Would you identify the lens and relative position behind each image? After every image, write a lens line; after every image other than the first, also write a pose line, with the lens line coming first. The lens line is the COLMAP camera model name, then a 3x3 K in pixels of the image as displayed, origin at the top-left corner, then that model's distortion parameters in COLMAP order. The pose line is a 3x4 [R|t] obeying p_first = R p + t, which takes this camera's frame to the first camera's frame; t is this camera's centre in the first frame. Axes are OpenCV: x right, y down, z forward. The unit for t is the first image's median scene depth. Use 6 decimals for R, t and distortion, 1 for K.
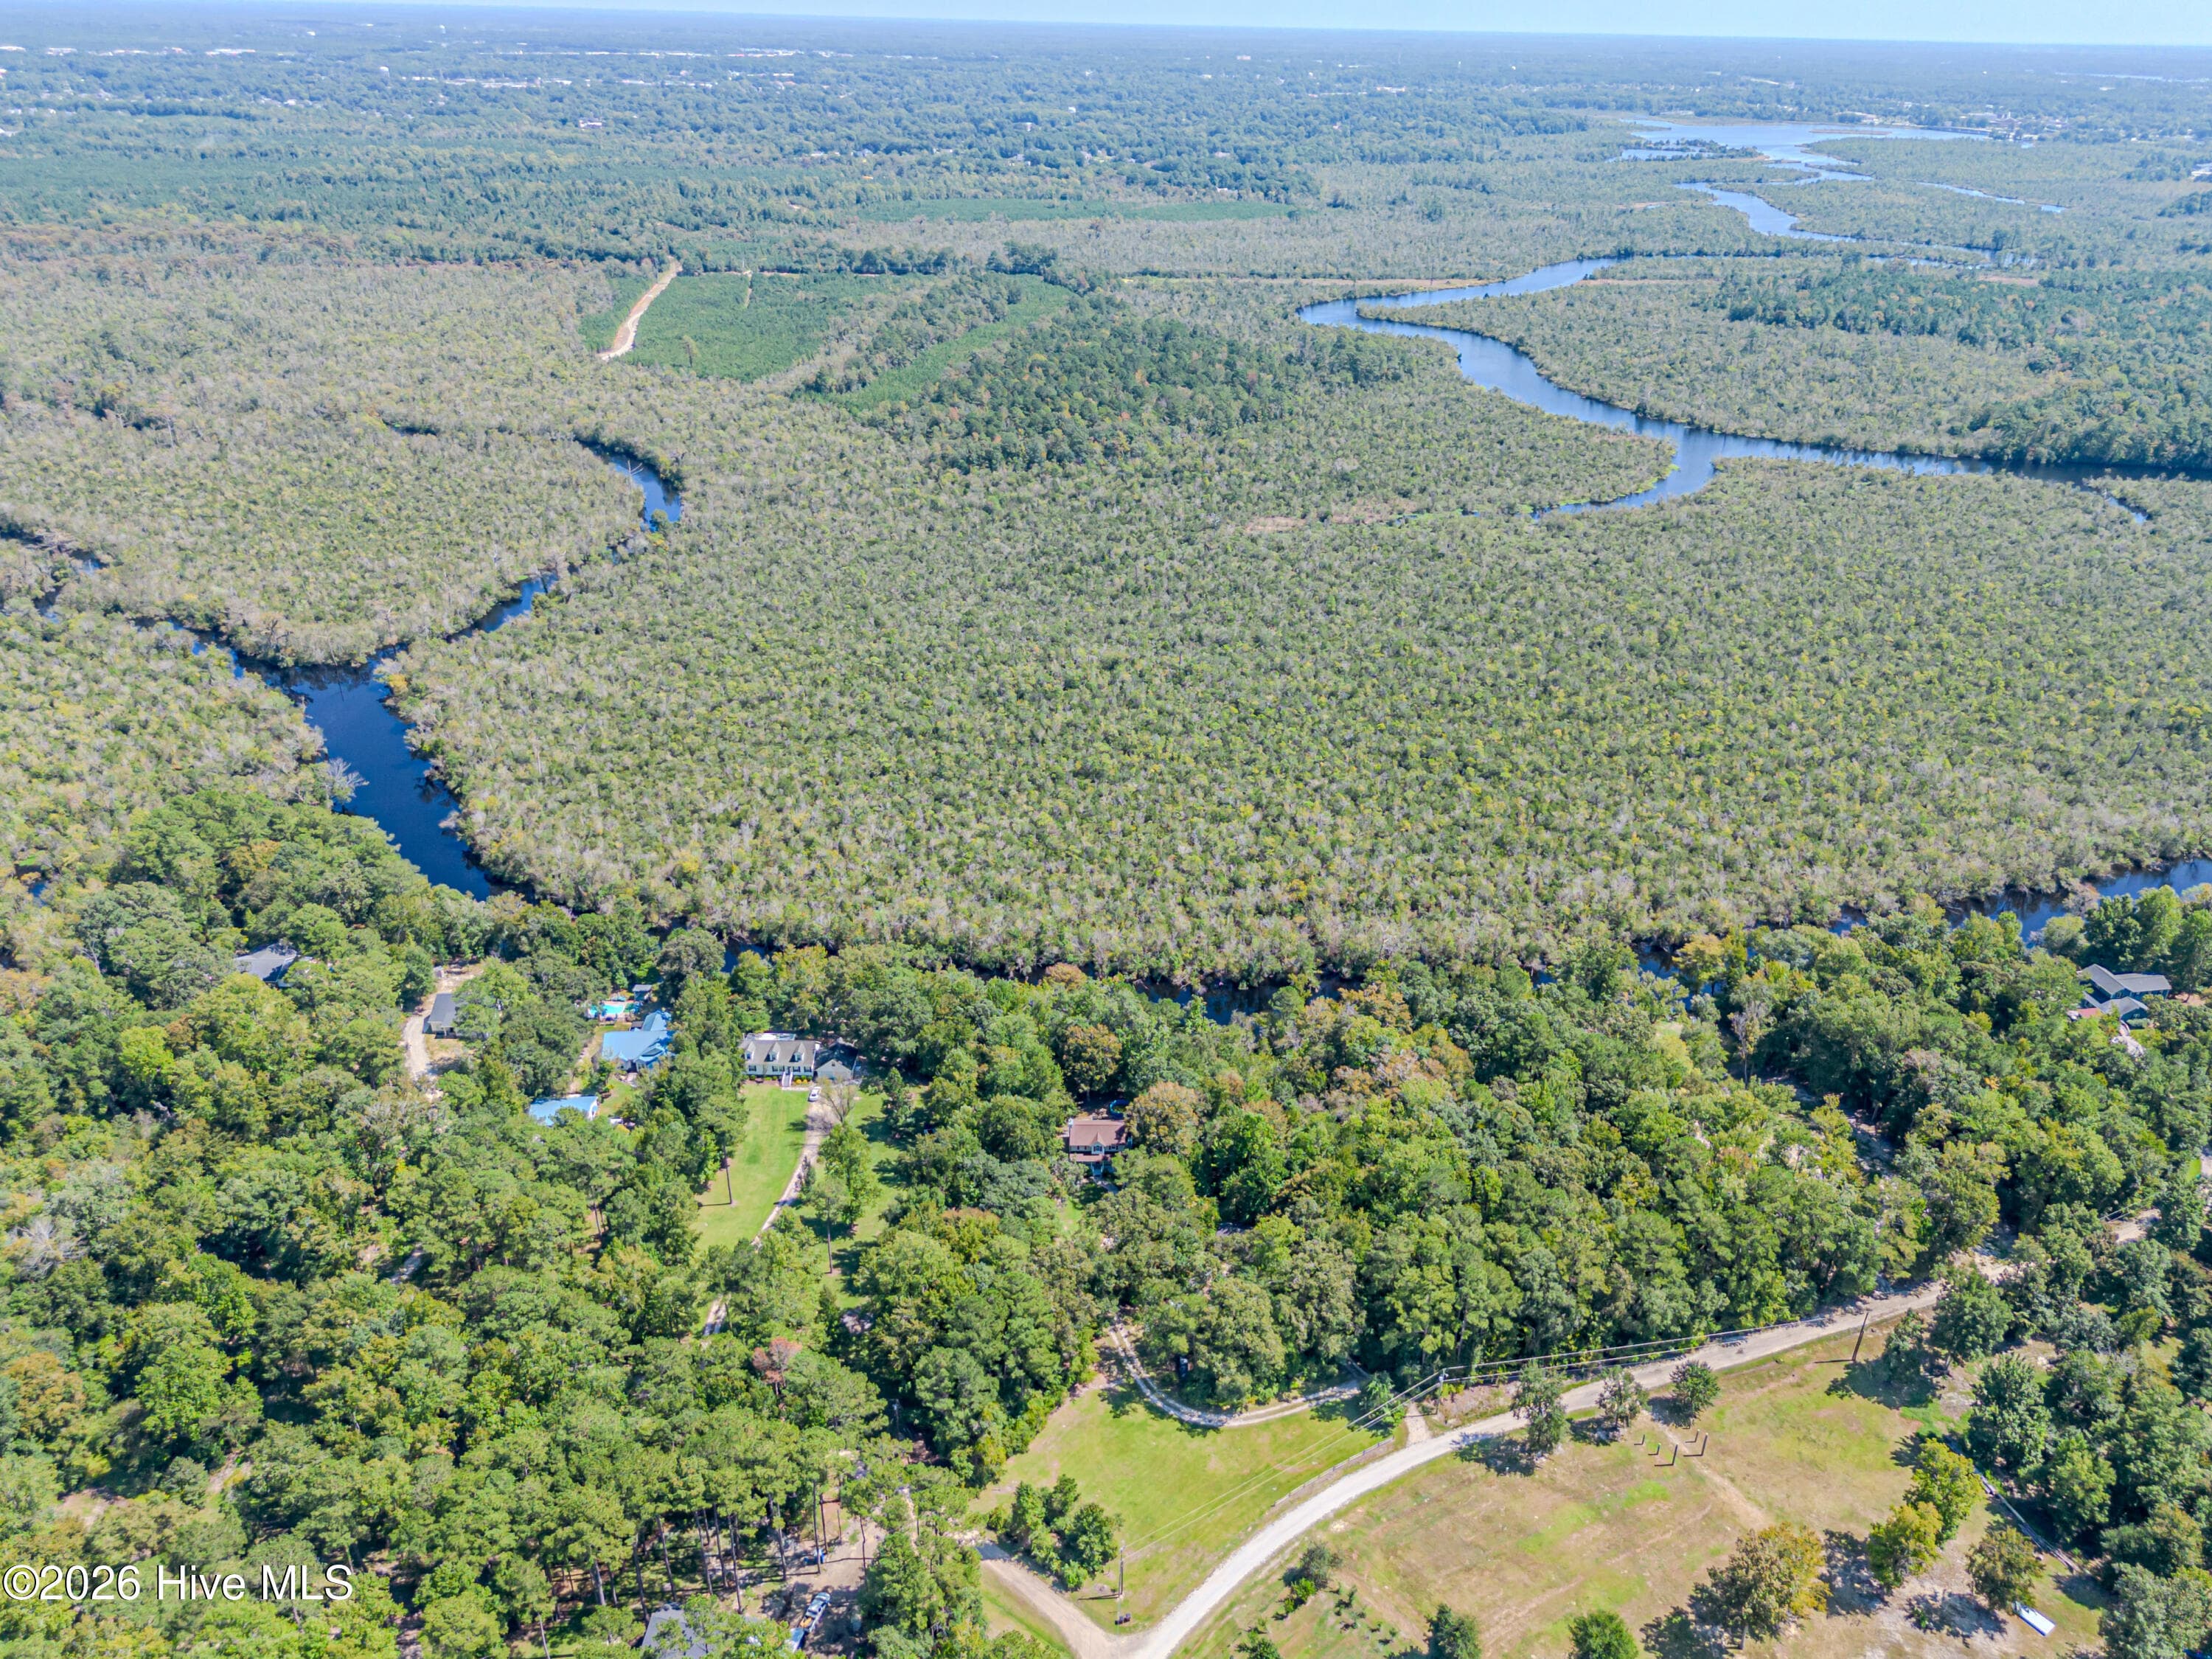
lens RADIAL K [[1664.7, 0, 1165.8], [0, 1664.7, 826.6], [0, 0, 1]] dist [0.050348, -0.044296]
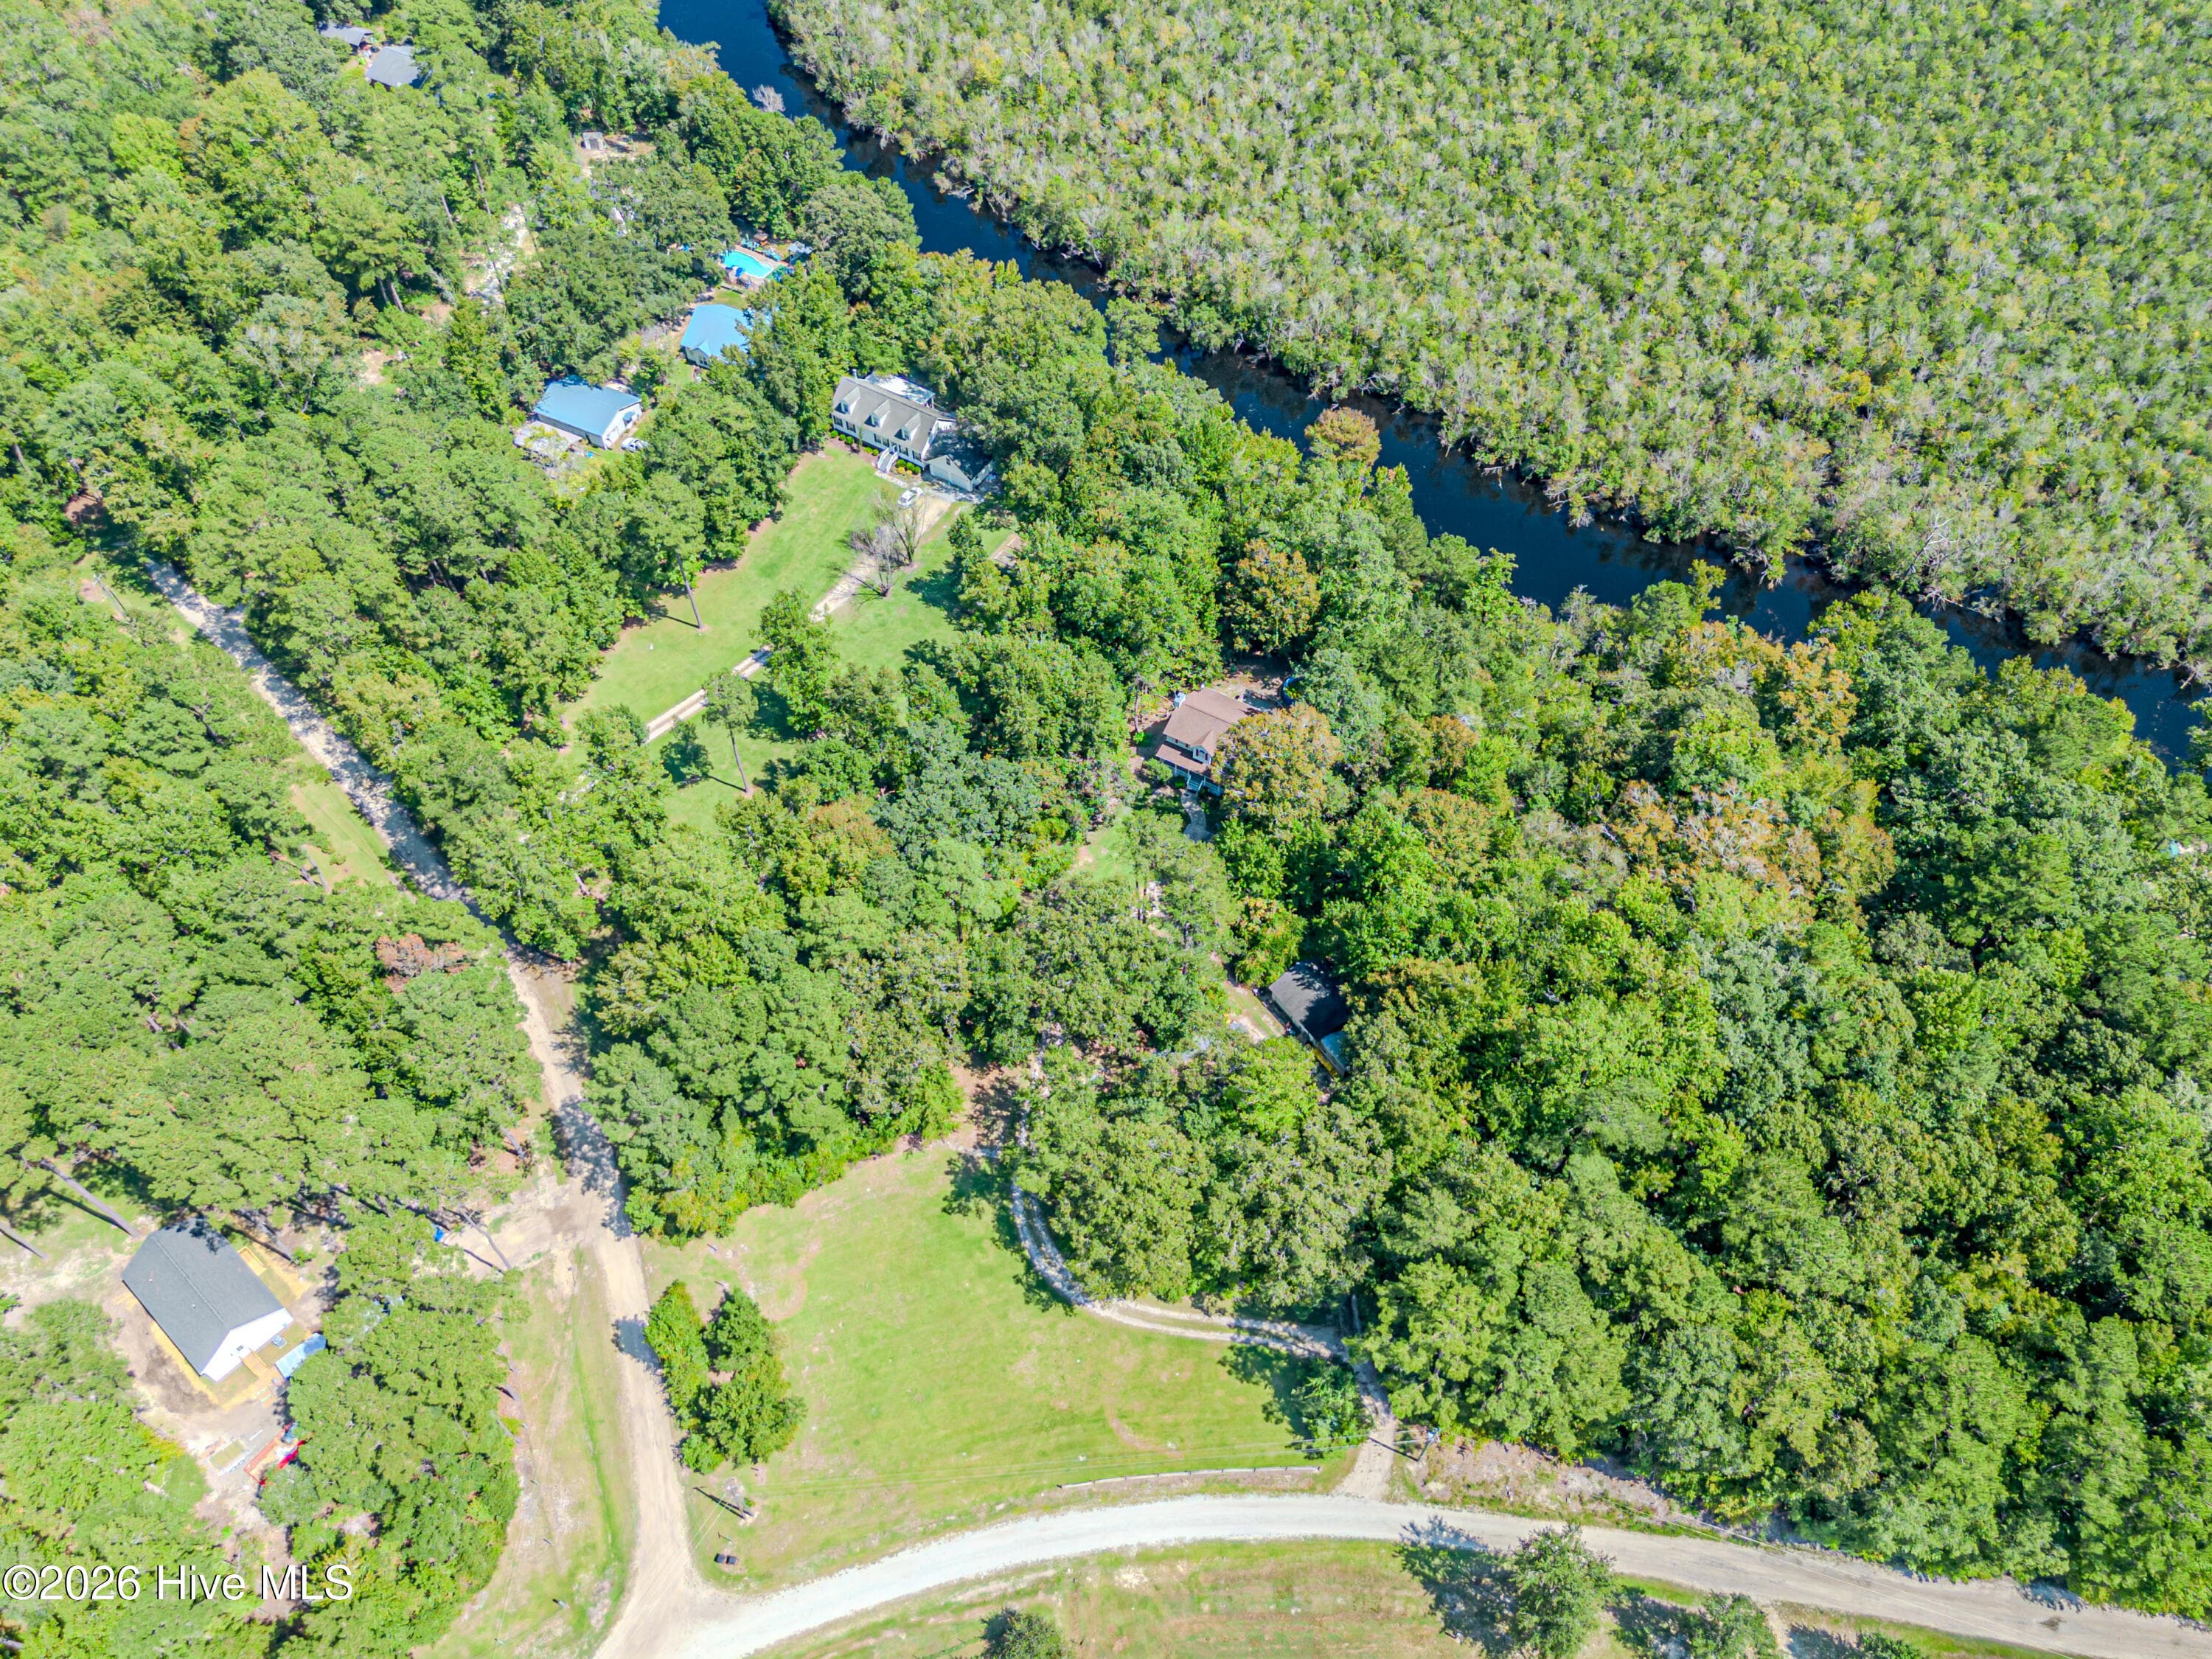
lens RADIAL K [[1696.4, 0, 1170.9], [0, 1696.4, 838.7], [0, 0, 1]] dist [0.063185, -0.036849]
pose [[0.865099, 0.397319, -0.306173, 0.149866], [-0.223329, 0.851646, 0.474155, -0.073866], [0.449142, -0.341814, 0.825491, 0.450608]]
